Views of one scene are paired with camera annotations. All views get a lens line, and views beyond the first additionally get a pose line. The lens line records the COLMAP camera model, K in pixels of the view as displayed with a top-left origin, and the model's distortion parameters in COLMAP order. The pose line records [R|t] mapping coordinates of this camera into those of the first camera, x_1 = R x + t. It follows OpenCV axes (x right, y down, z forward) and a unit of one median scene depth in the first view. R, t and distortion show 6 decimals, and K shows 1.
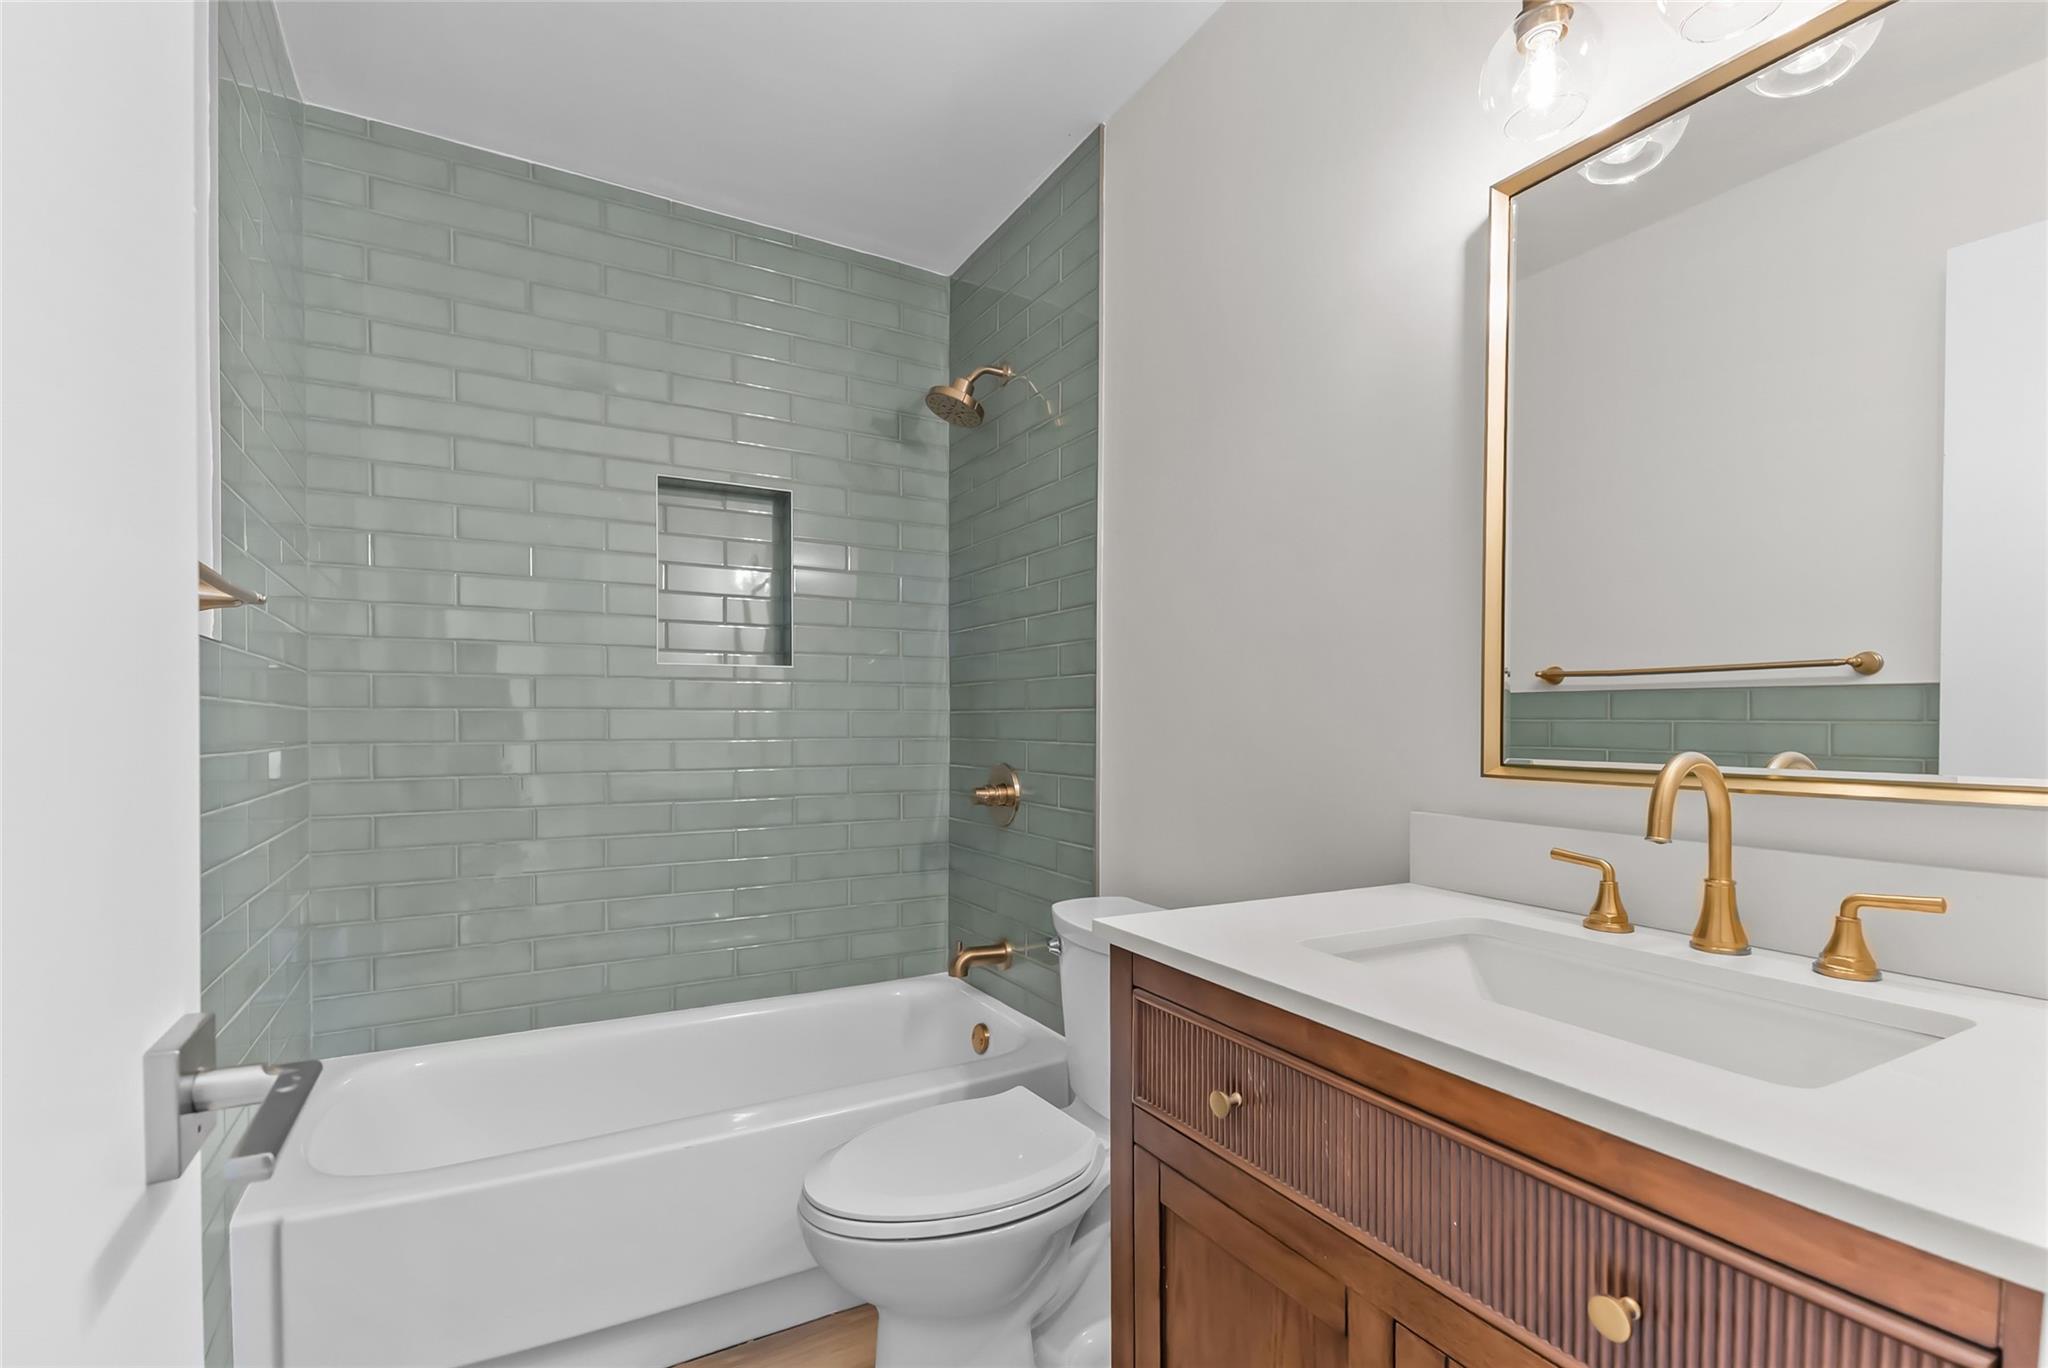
lens RADIAL K [[943.8, 0, 1022.8], [0, 943.8, 738.6], [0, 0, 1]] dist [0.028882, -0.000264]
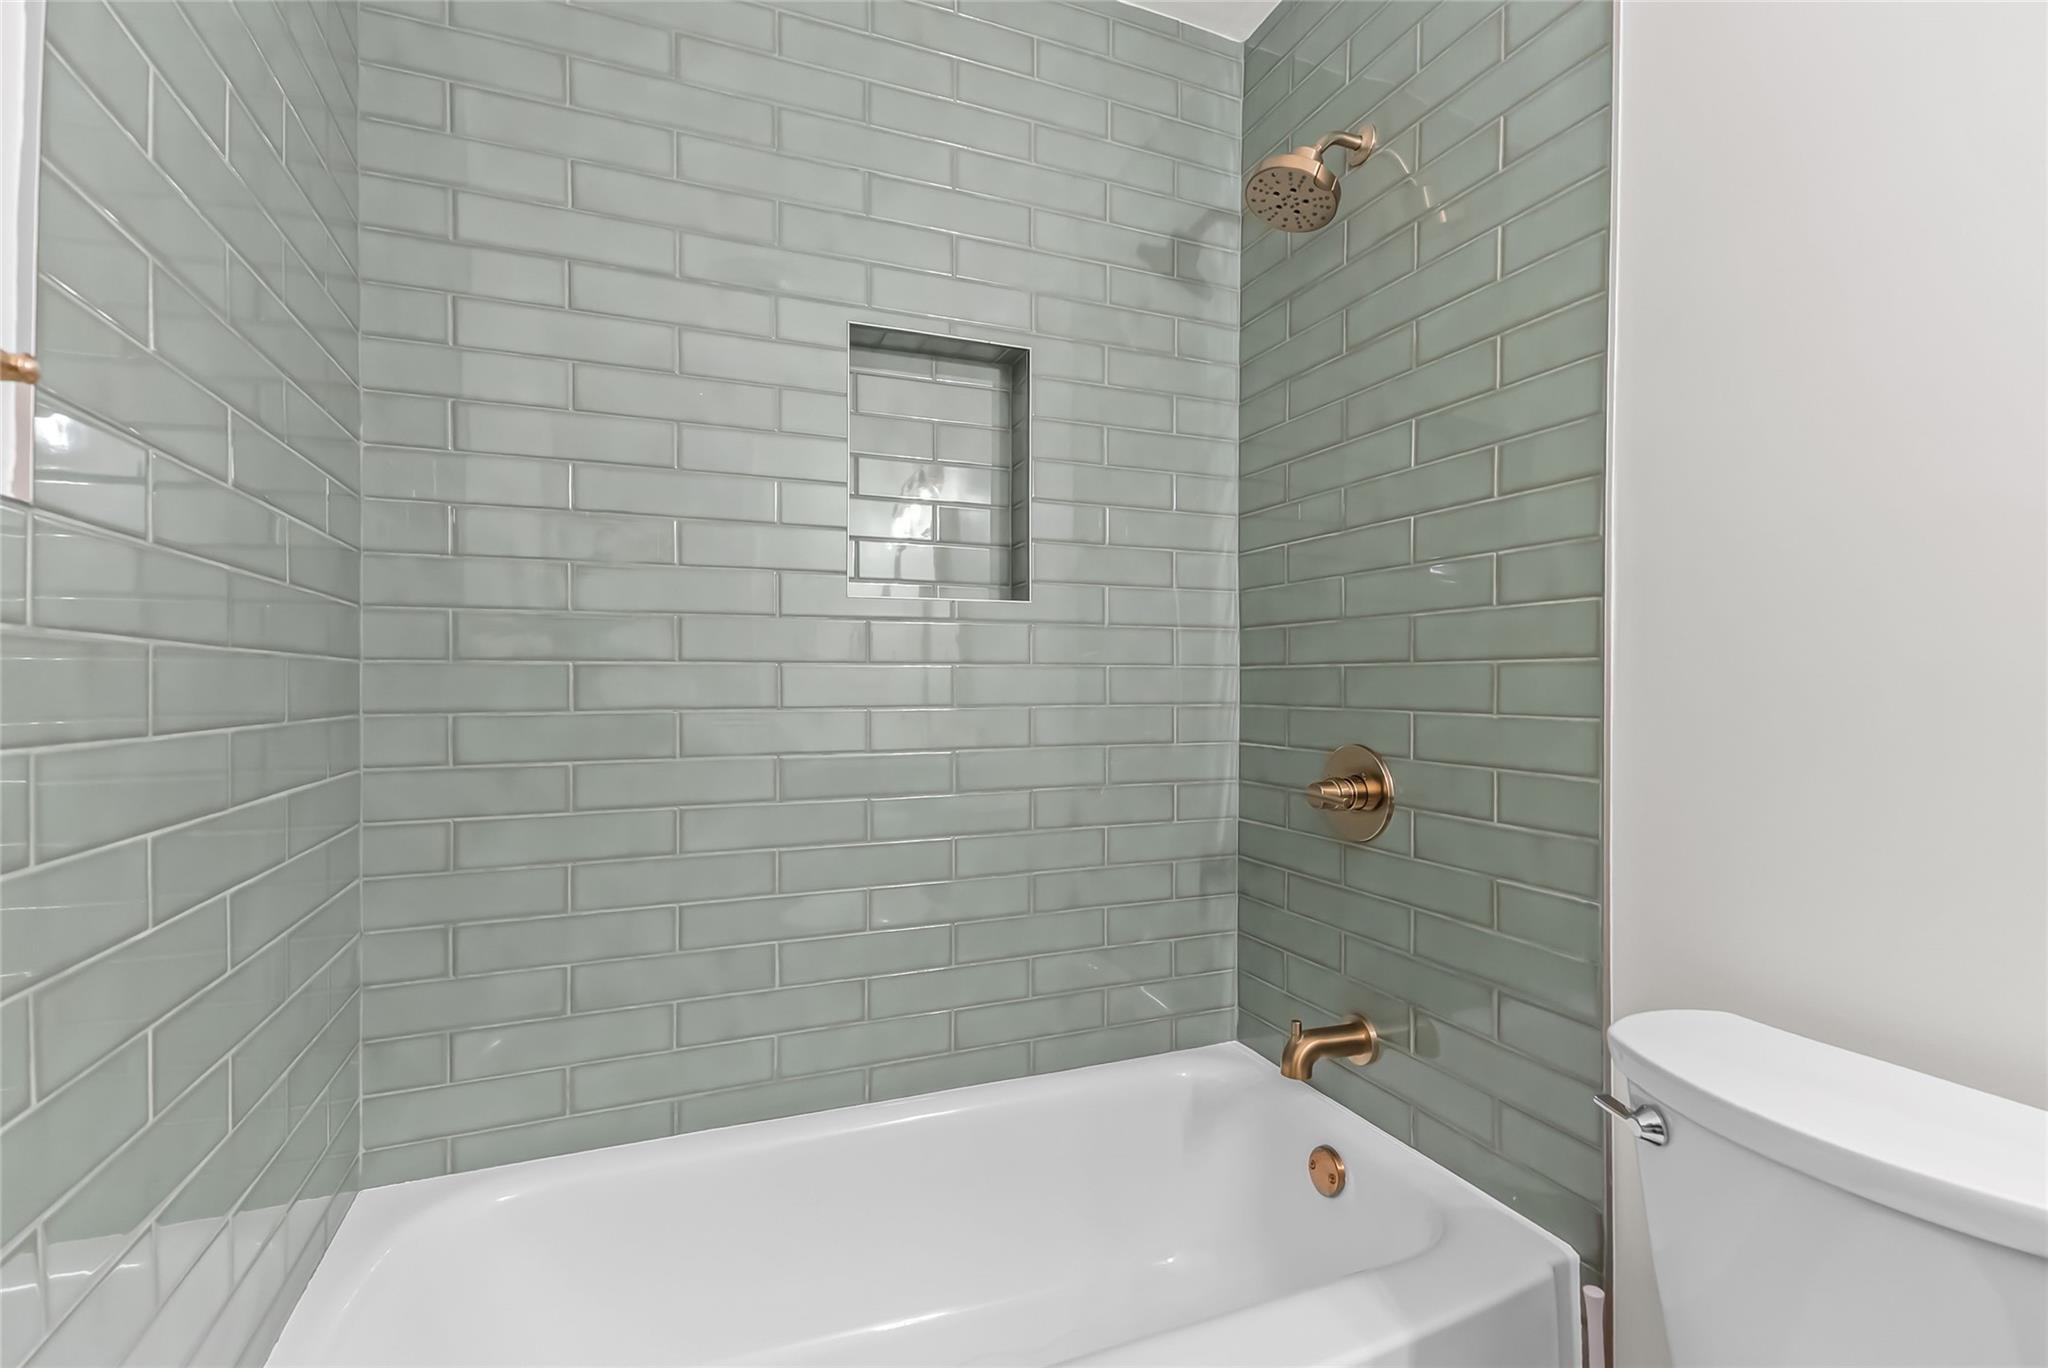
lens RADIAL K [[900.0, 0, 1016.9], [0, 900.0, 692.4], [0, 0, 1]] dist [0.035948, -0.016300]
pose [[0.991910, -0.000331, -0.126939, -0.168822], [-0.000920, 0.999952, -0.009795, -0.003019], [0.126936, 0.009832, 0.991862, 0.342429]]
